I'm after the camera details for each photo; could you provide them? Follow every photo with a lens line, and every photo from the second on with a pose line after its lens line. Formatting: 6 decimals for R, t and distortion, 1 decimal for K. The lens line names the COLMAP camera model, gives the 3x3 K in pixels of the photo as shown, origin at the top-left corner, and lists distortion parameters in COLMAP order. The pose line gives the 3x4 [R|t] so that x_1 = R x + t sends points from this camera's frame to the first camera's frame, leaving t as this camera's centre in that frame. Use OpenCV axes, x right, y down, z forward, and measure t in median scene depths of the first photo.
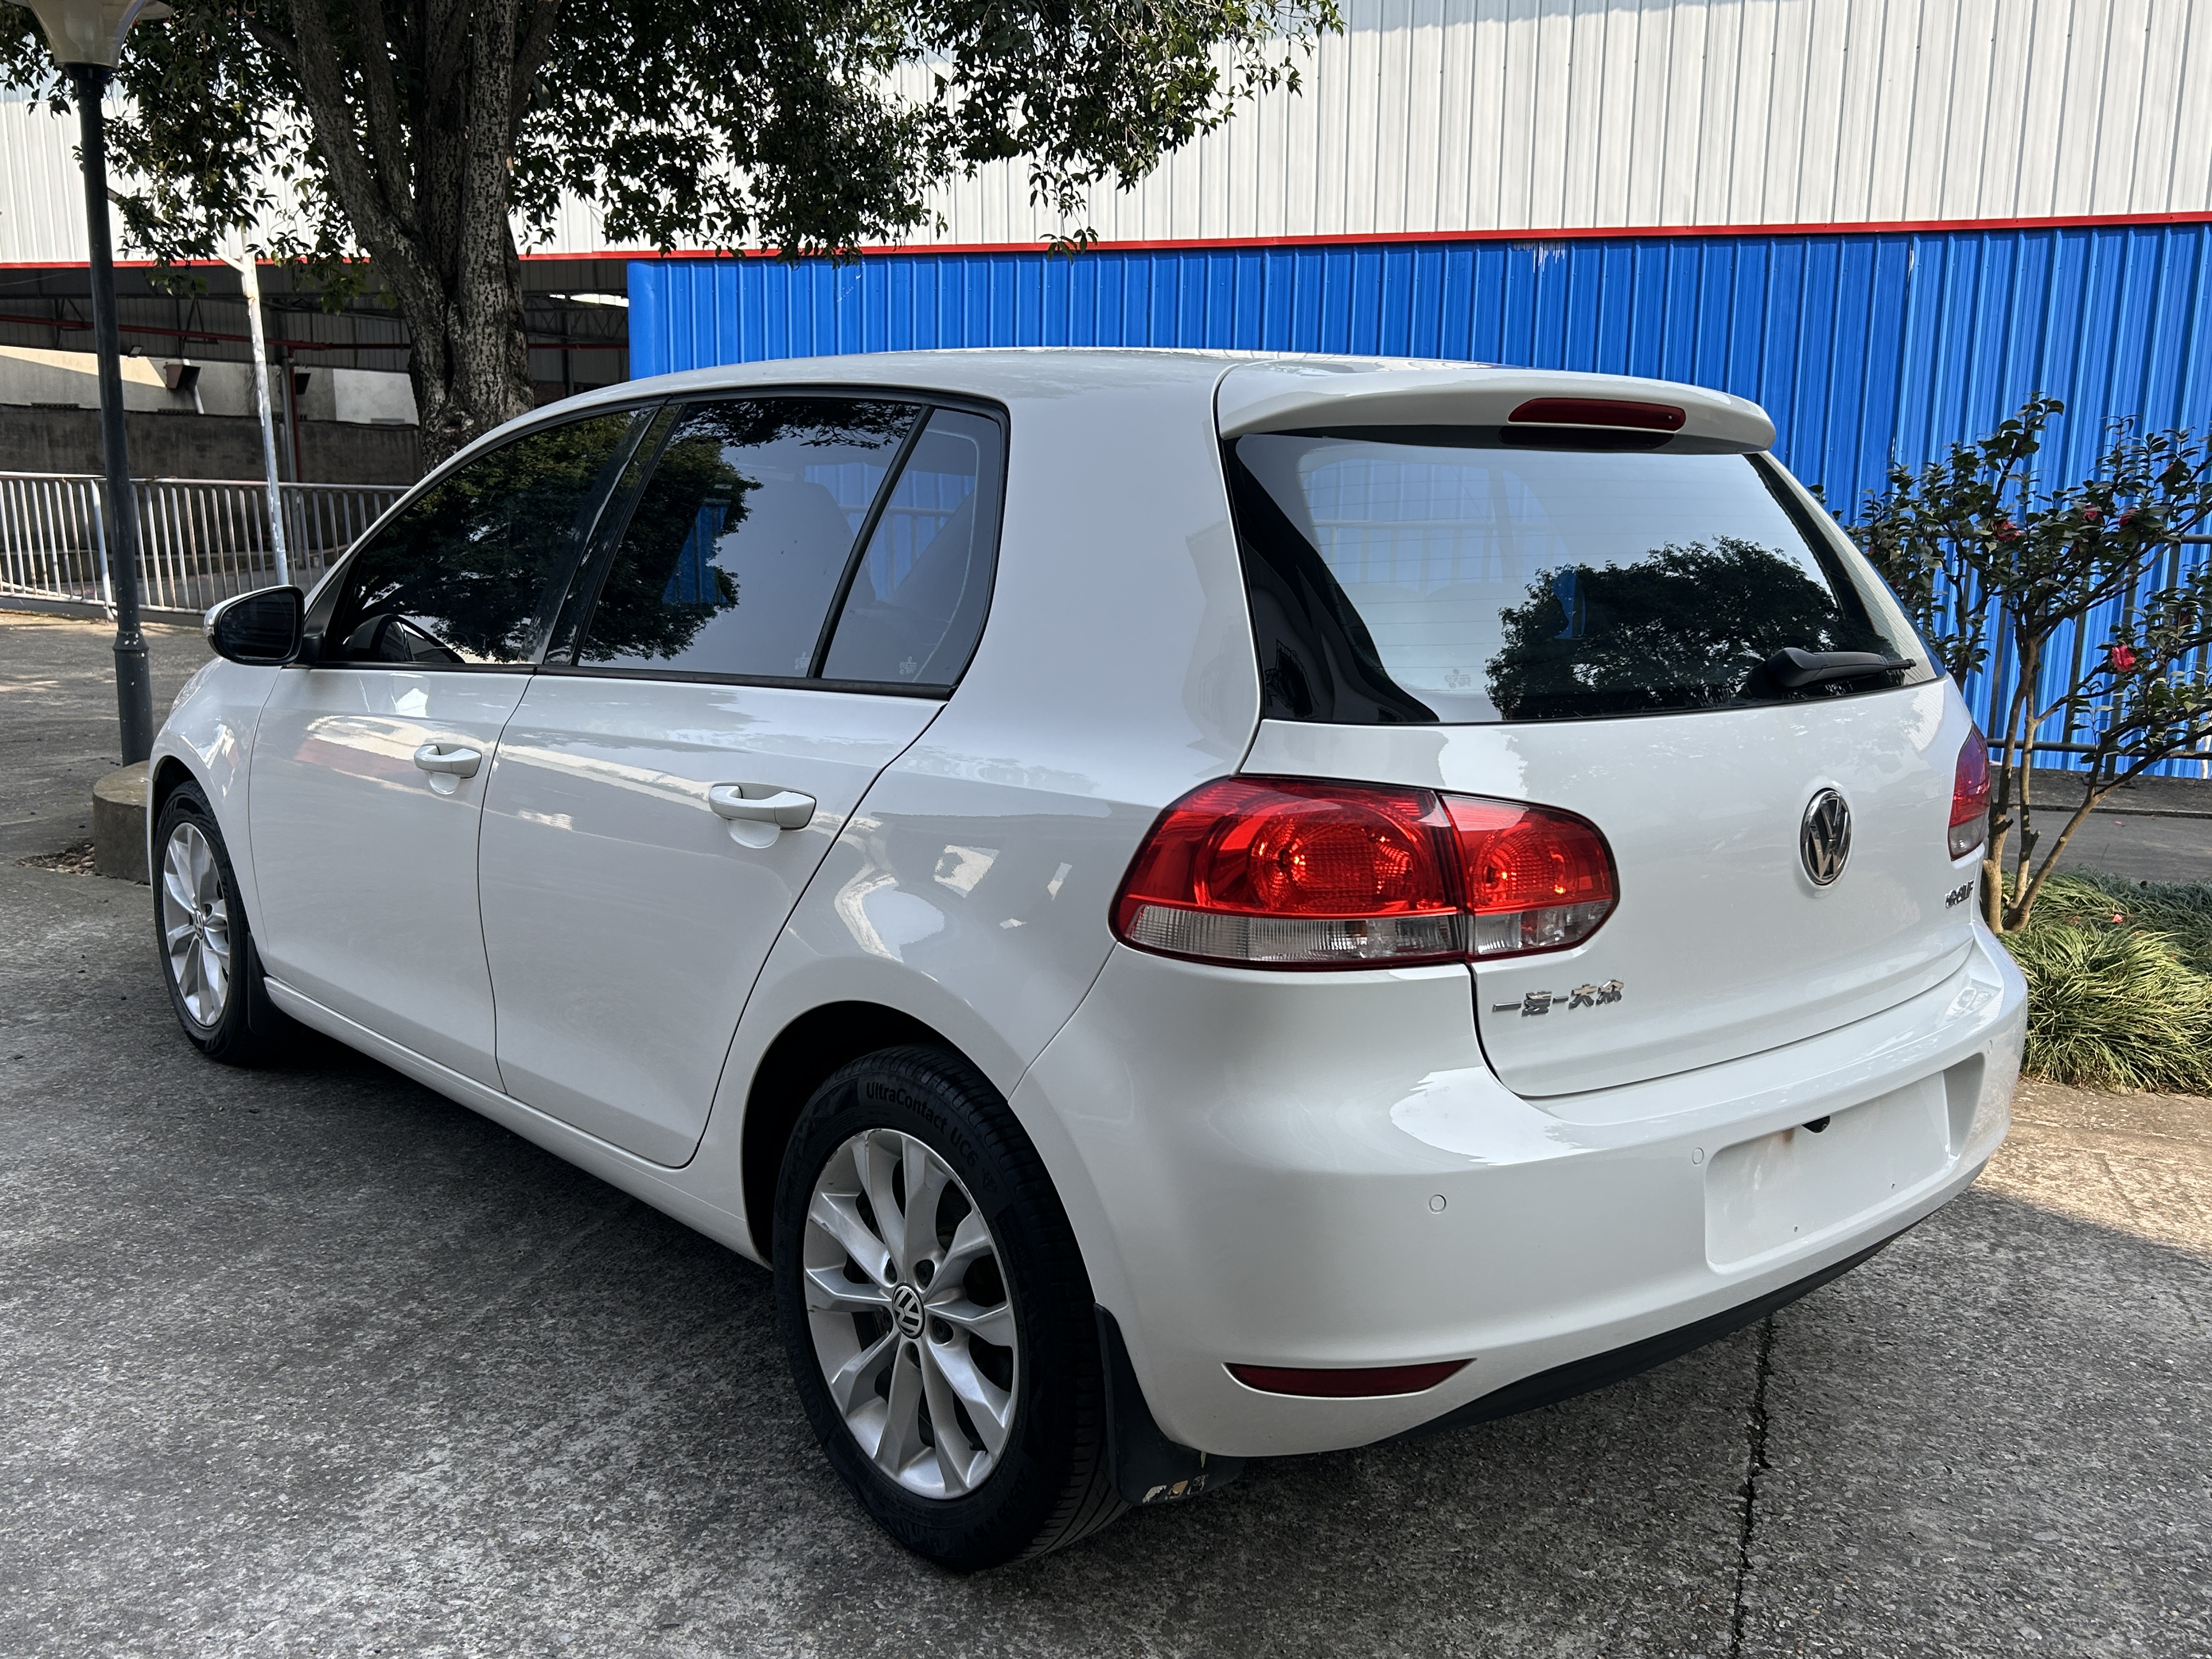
lens RADIAL K [[1935.6, 0, 1098.1], [0, 1935.6, 838.7], [0, 0, 1]] dist [0.012625, 0.015864]
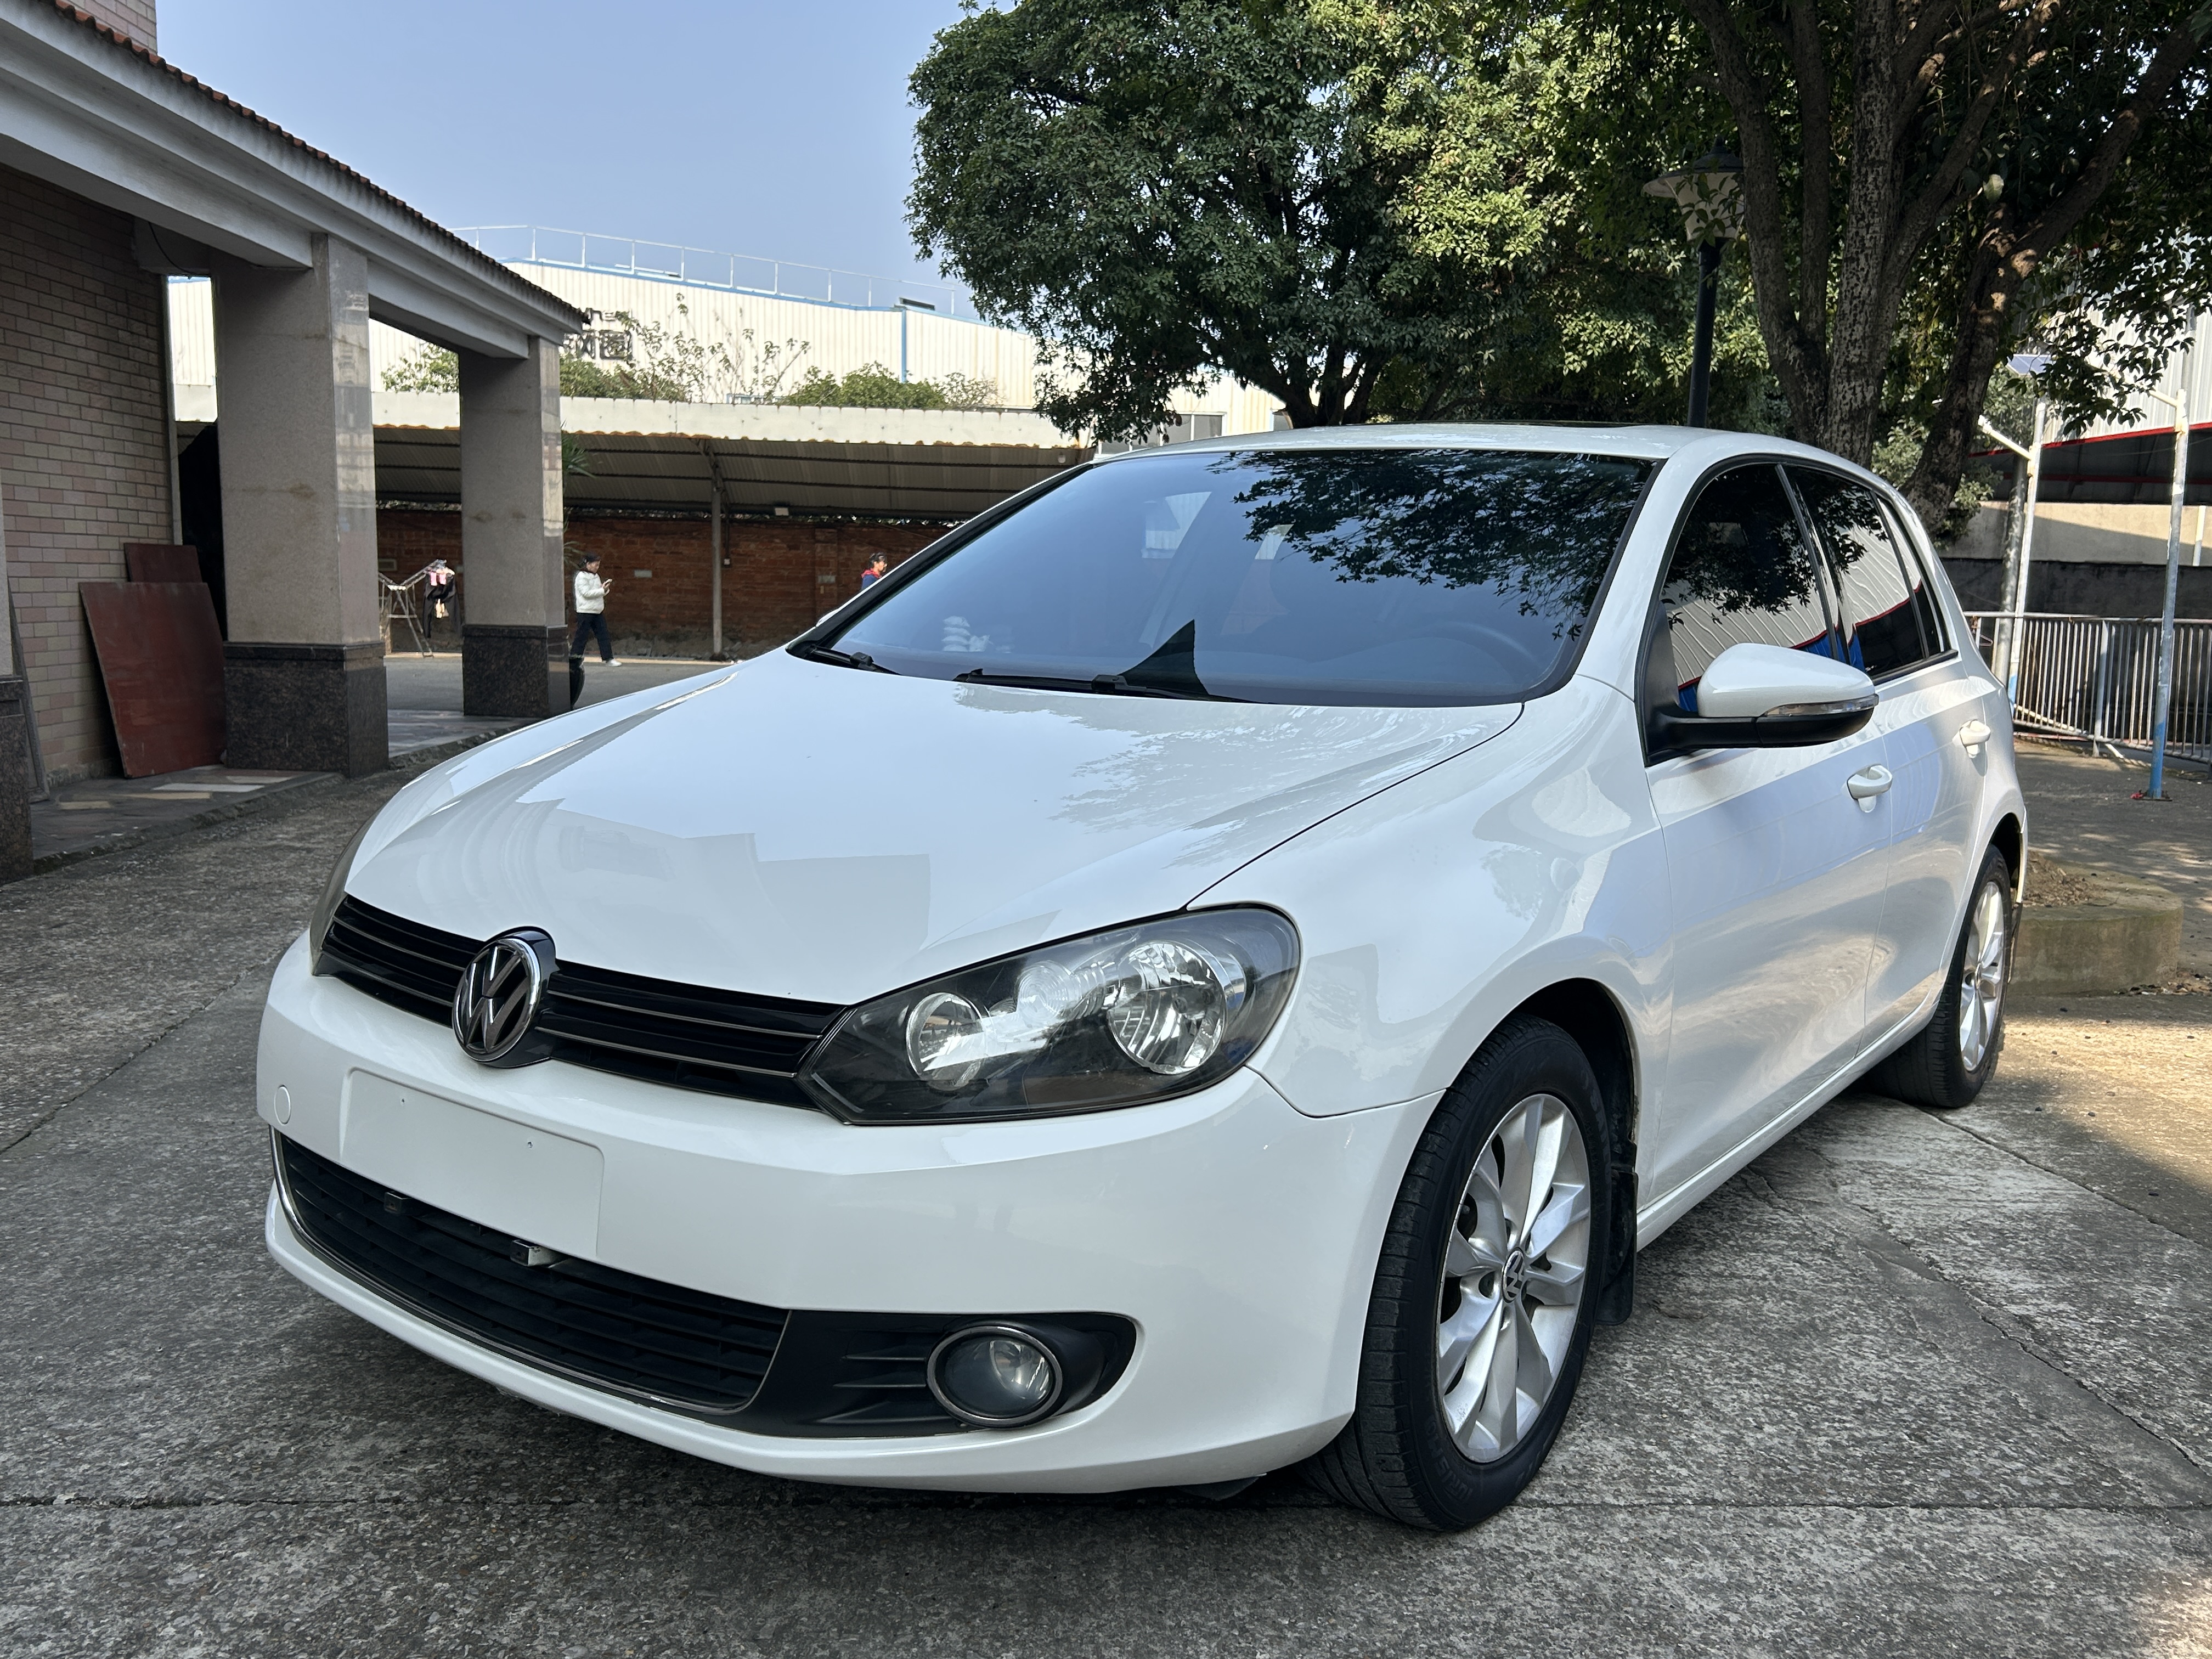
lens RADIAL K [[1871.6, 0, 1113.1], [0, 1871.6, 831.8], [0, 0, 1]] dist [0.025497, -0.008483]
pose [[0.405611, 0.112699, -0.907072, 0.449274], [-0.193155, 0.980527, 0.035453, -0.013718], [0.893404, 0.160825, 0.419481, 0.271737]]
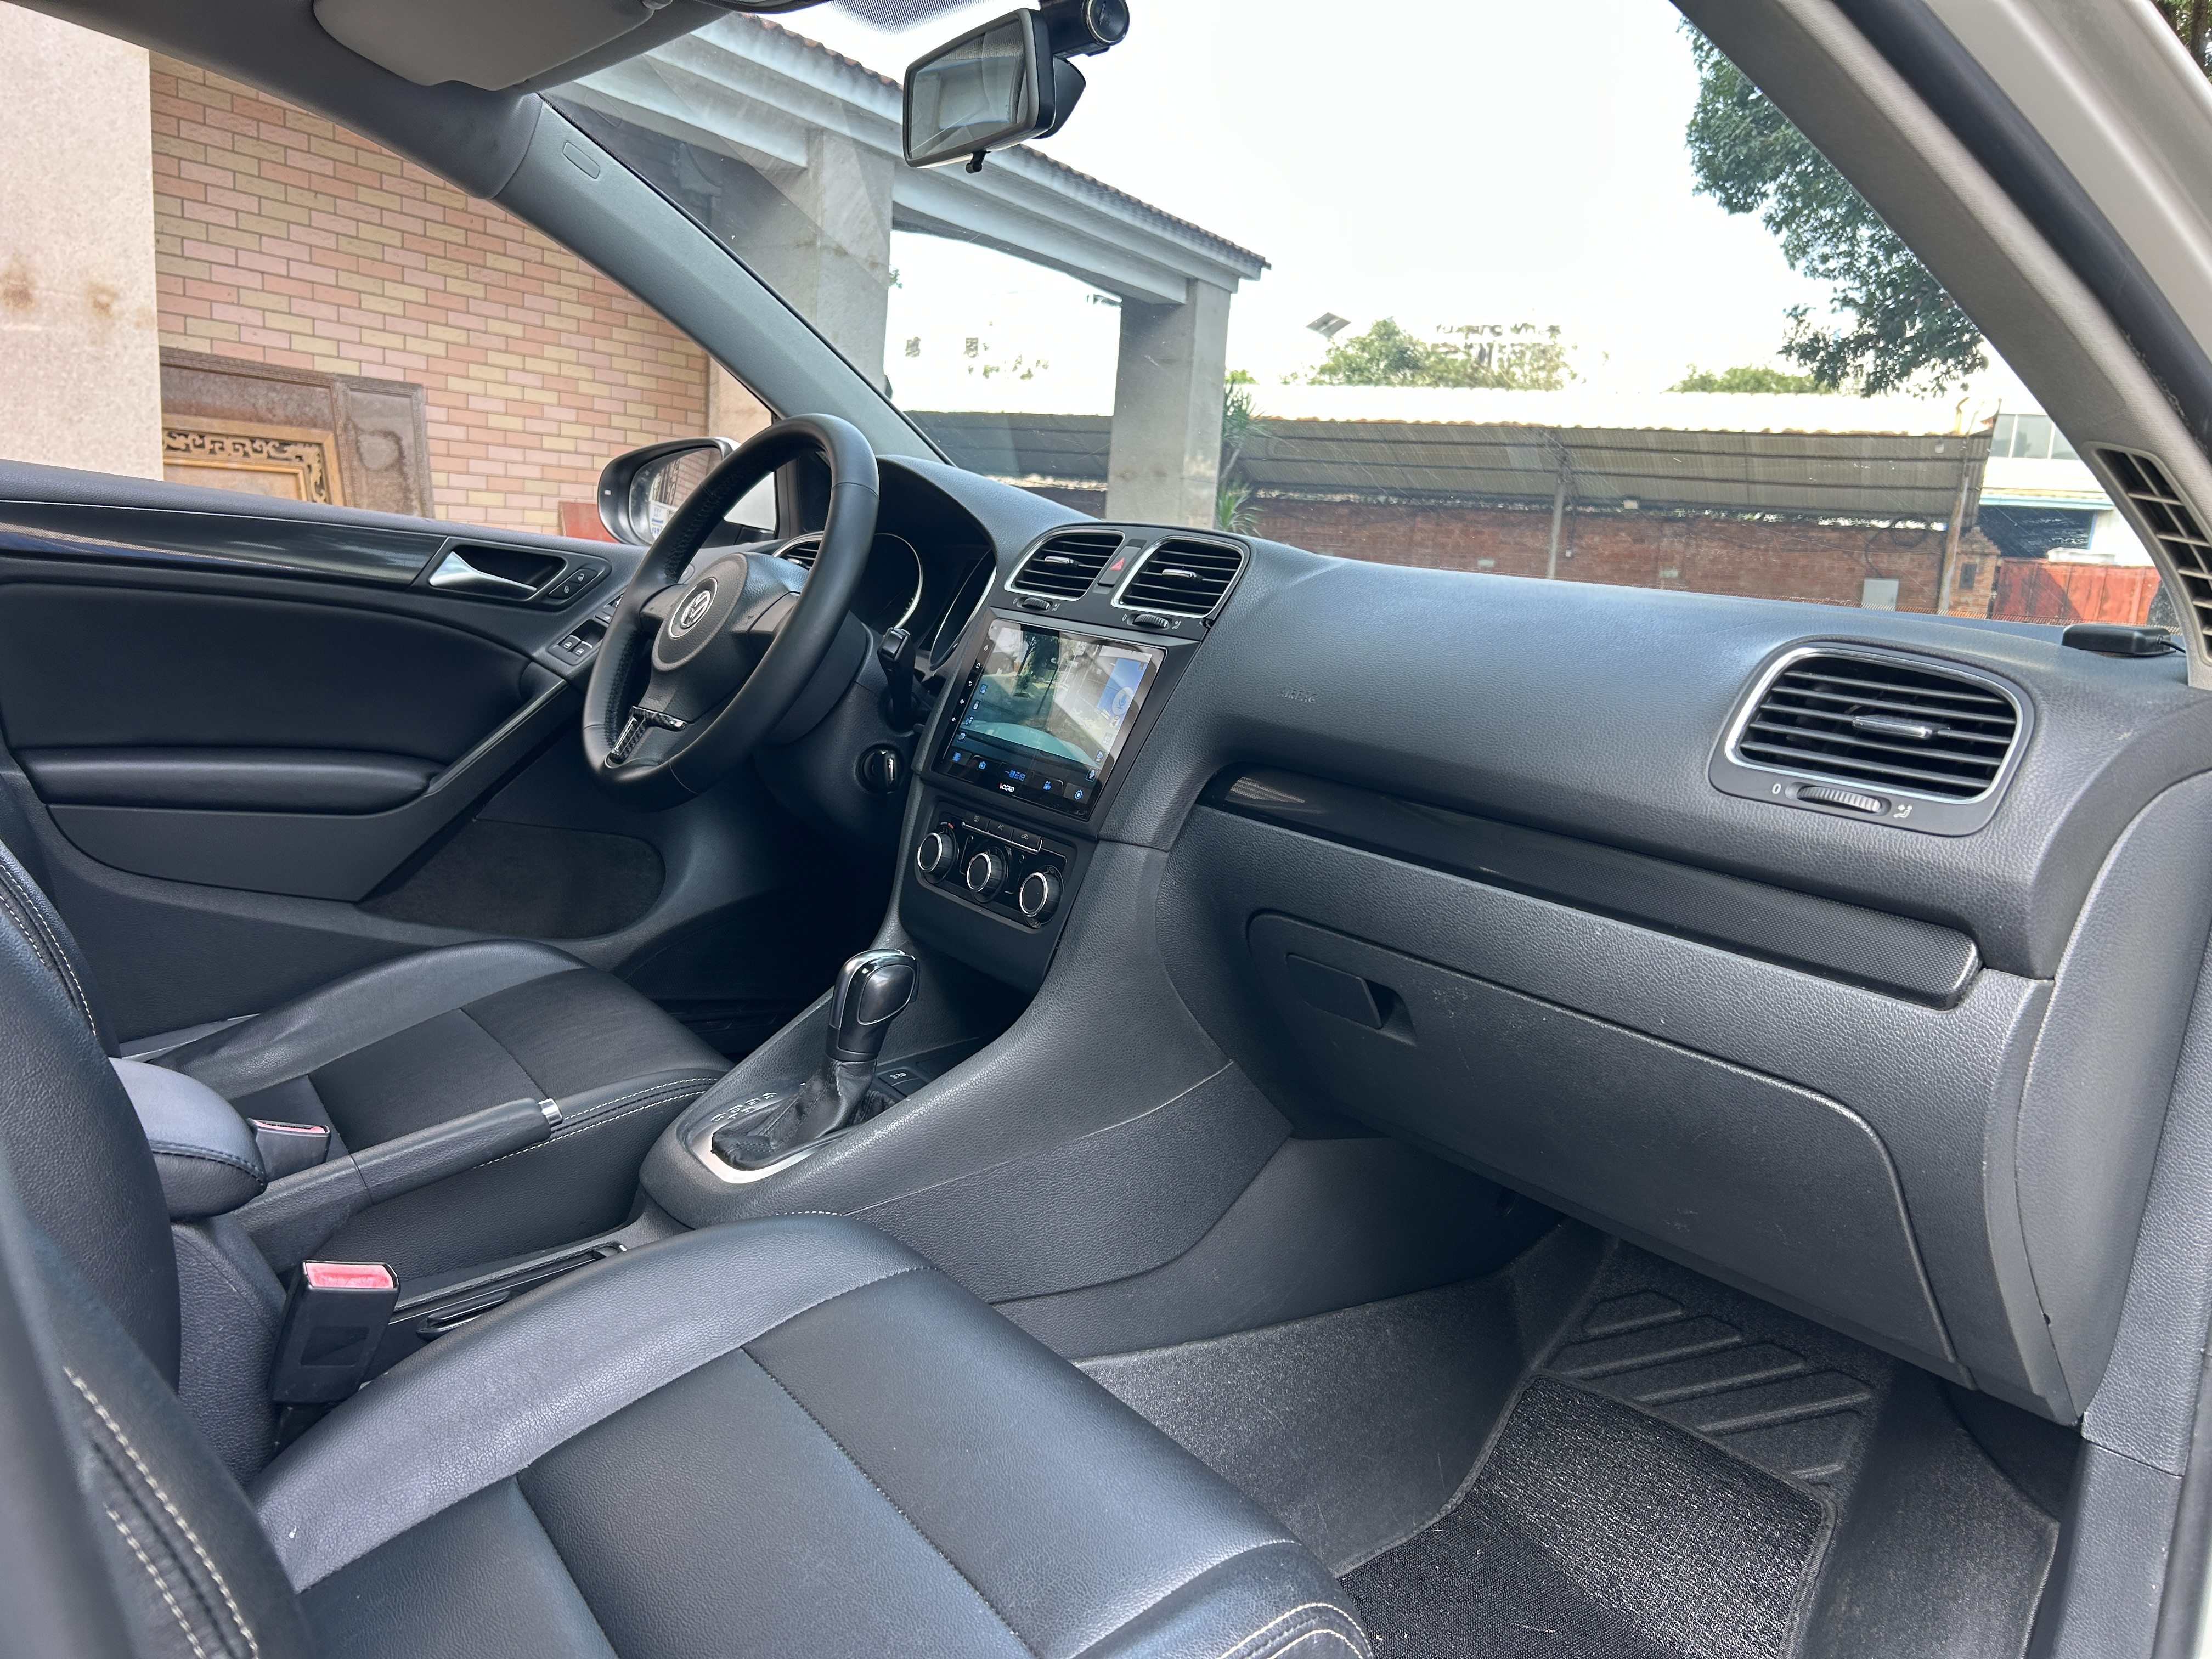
lens RADIAL K [[1657.6, 0, 1109.0], [0, 1657.6, 826.4], [0, 0, 1]] dist [0.051489, -0.059912]
pose [[-0.105867, 0.143173, -0.984019, 0.058237], [-0.259253, 0.951381, 0.166316, -0.073880], [0.959989, 0.272718, -0.063602, 0.645064]]
